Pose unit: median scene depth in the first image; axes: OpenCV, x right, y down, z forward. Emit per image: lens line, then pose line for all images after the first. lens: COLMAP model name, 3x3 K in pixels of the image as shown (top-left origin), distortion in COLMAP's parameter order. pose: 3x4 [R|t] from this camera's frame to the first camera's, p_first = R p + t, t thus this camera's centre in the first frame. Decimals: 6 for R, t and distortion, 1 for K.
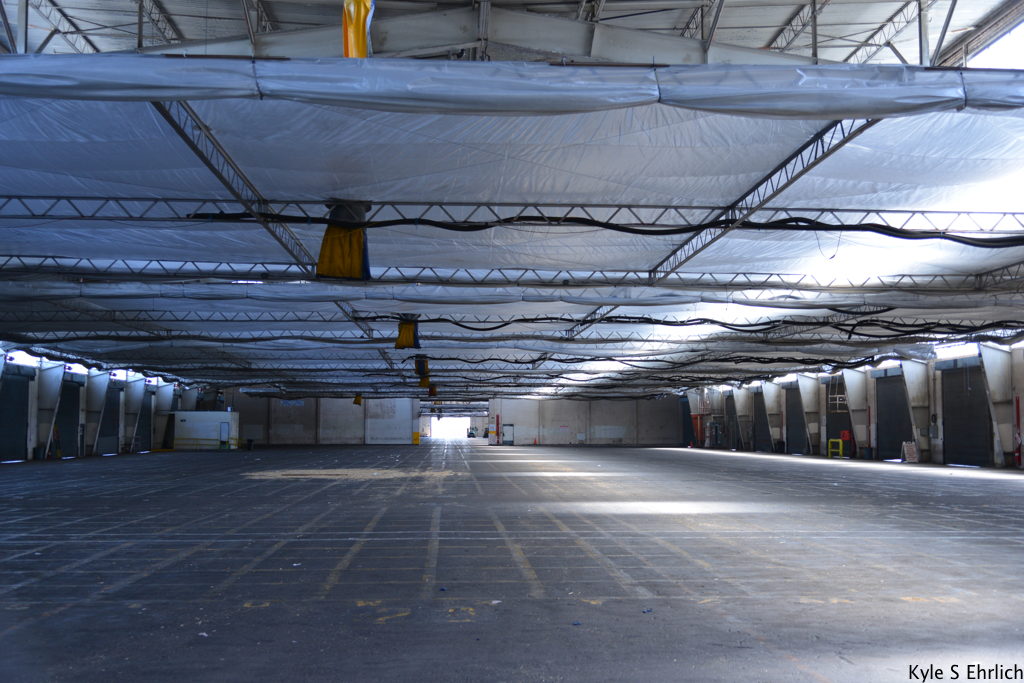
lens RADIAL K [[1217.3, 0, 513.7], [0, 1217.3, 351.8], [0, 0, 1]] dist [-0.032295, 0.000000]
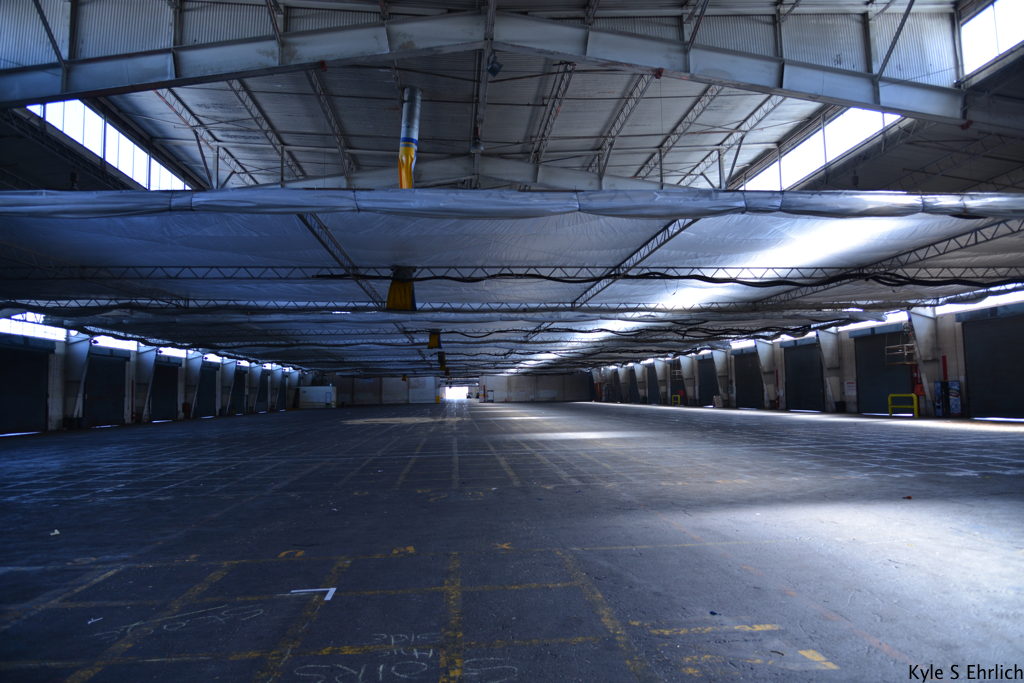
lens RADIAL K [[694.4, 0, 512.2], [0, 694.4, 347.0], [0, 0, 1]] dist [-0.036726, 0.003794]
pose [[0.999410, -0.017989, 0.029246, -0.005093], [0.018065, 0.999834, -0.002358, -0.000654], [-0.029198, 0.002885, 0.999569, -0.011417]]
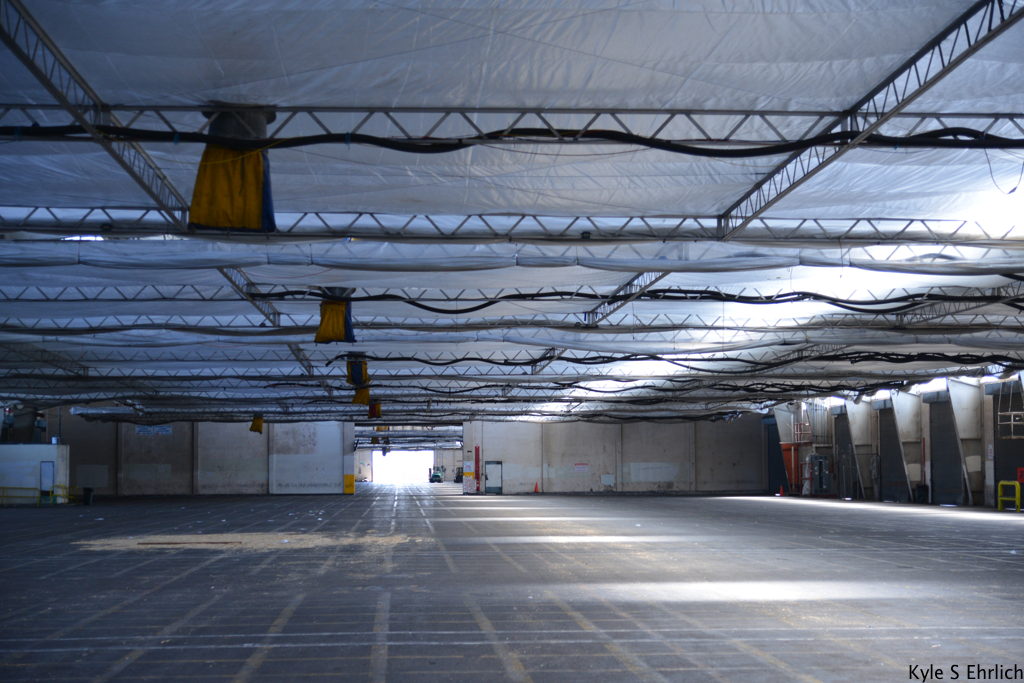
lens RADIAL K [[1904.0, 0, 513.1], [0, 1904.0, 360.1], [0, 0, 1]] dist [0.002430, 0.000000]
pose [[0.999957, -0.006778, 0.006364, -0.001260], [0.006737, 0.999956, 0.006452, 0.000891], [-0.006408, -0.006409, 0.999959, 0.011041]]
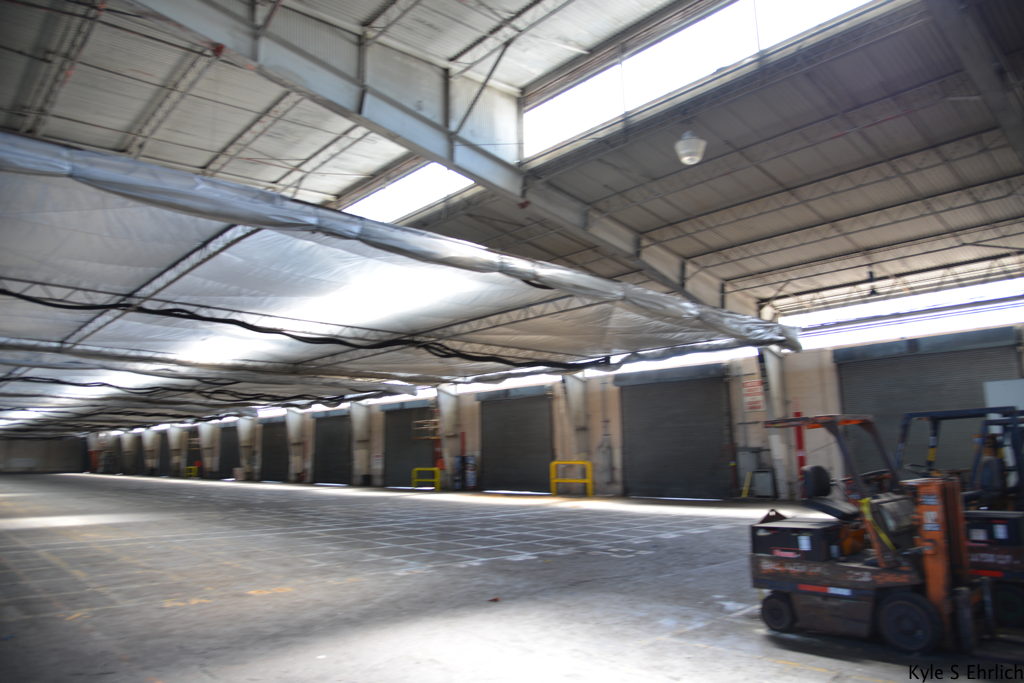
lens RADIAL K [[694.4, 0, 509.0], [0, 694.4, 343.0], [0, 0, 1]] dist [-0.036726, 0.003794]
pose [[0.772745, 0.095032, 0.627562, 0.018021], [-0.029578, 0.993045, -0.113956, 0.005176], [-0.634027, 0.069497, 0.770182, 0.088161]]
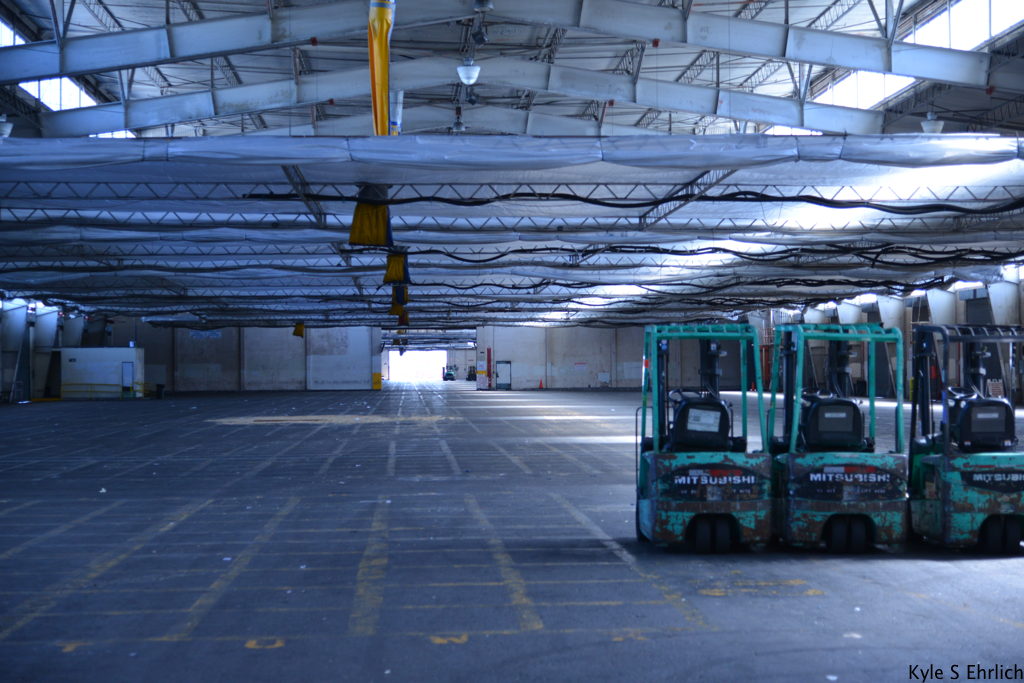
lens RADIAL K [[1904.0, 0, 512.9], [0, 1904.0, 350.8], [0, 0, 1]] dist [0.002430, 0.000000]
pose [[0.999963, -0.008486, 0.001169, -0.000658], [0.008409, 0.998470, 0.054644, -0.034770], [-0.001631, -0.054632, 0.998505, -0.542177]]
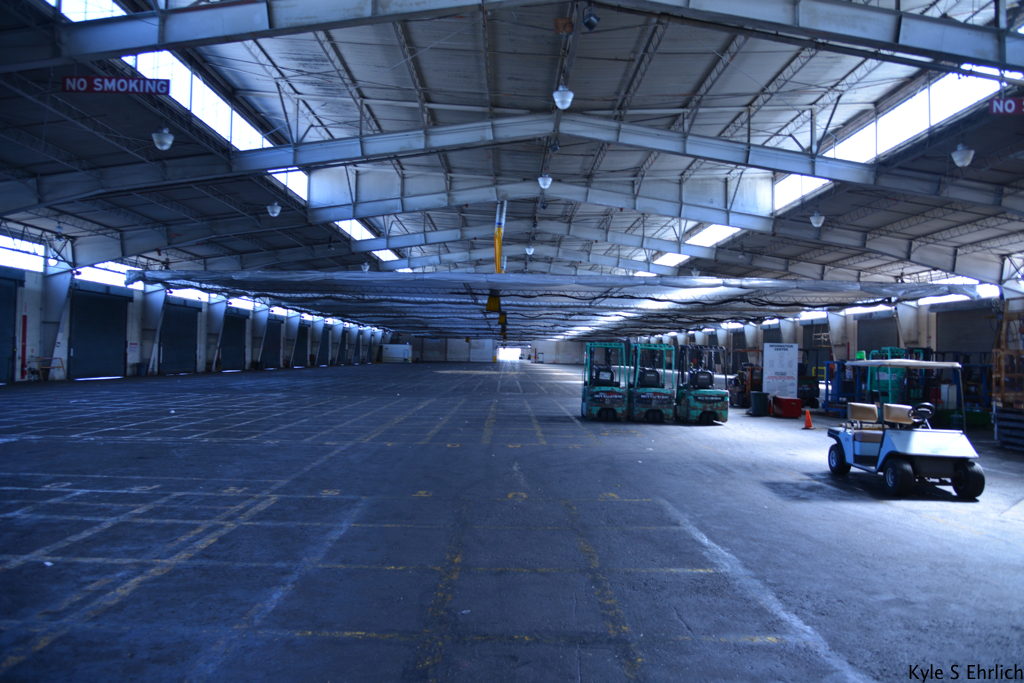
lens RADIAL K [[694.4, 0, 512.1], [0, 694.4, 368.5], [0, 0, 1]] dist [-0.036726, 0.003794]
pose [[0.998786, 0.018644, -0.045589, 0.003576], [-0.014803, 0.996425, 0.083178, -0.037737], [0.046976, -0.082403, 0.995491, -0.579327]]
